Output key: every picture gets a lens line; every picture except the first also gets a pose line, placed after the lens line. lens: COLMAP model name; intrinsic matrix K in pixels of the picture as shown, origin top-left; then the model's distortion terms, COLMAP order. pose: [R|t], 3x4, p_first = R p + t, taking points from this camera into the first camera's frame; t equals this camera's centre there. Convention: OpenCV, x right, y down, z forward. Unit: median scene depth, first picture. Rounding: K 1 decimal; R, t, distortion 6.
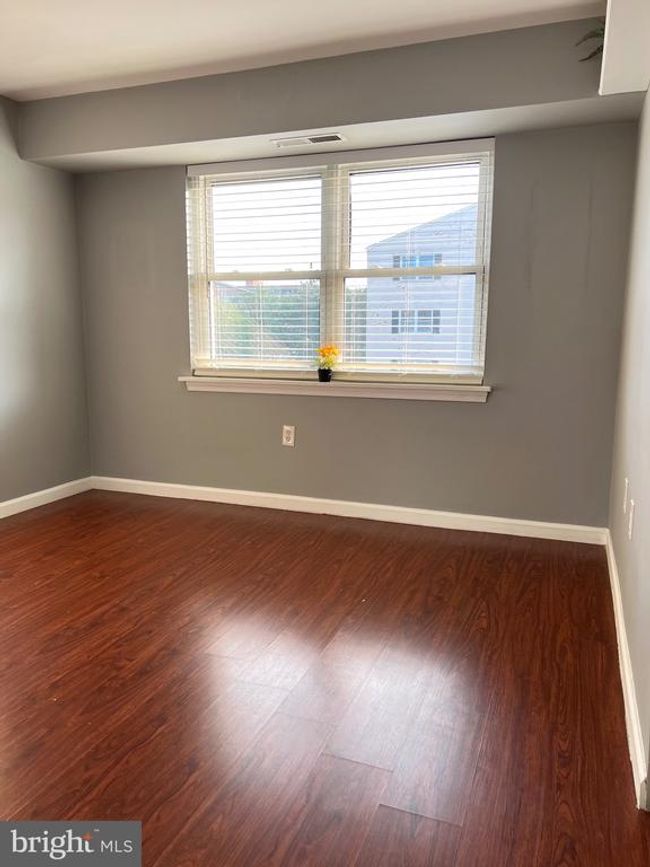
lens RADIAL K [[653.7, 0, 325.0], [0, 653.7, 433.5], [0, 0, 1]] dist [0.027532, -0.002879]
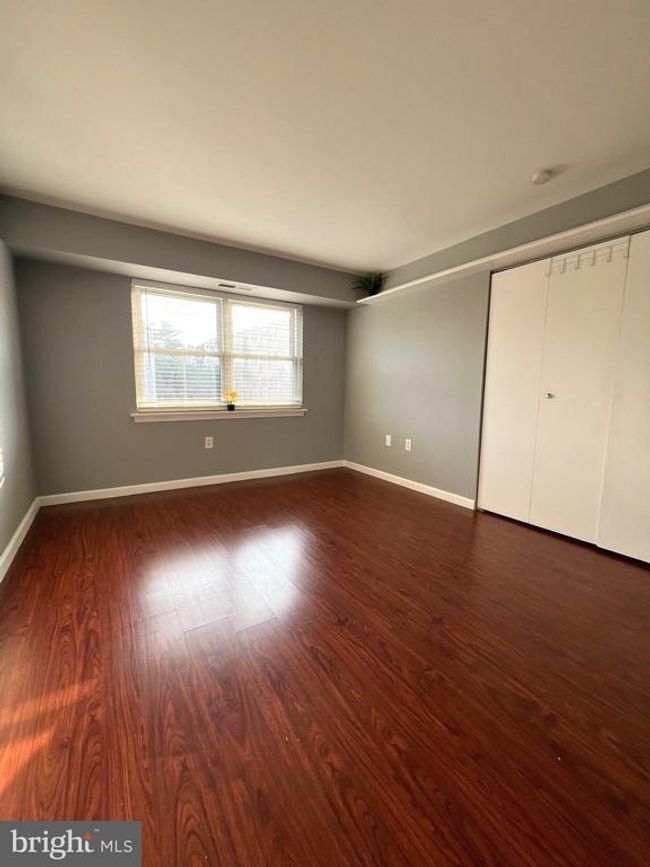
lens RADIAL K [[346.8, 0, 325.0], [0, 346.8, 433.5], [0, 0, 1]] dist [0.000444, 0.000122]
pose [[0.603502, -0.098272, 0.791282, -0.630401], [0.116633, 0.992582, 0.034318, -0.017339], [-0.788785, 0.071579, 0.610487, 0.170513]]
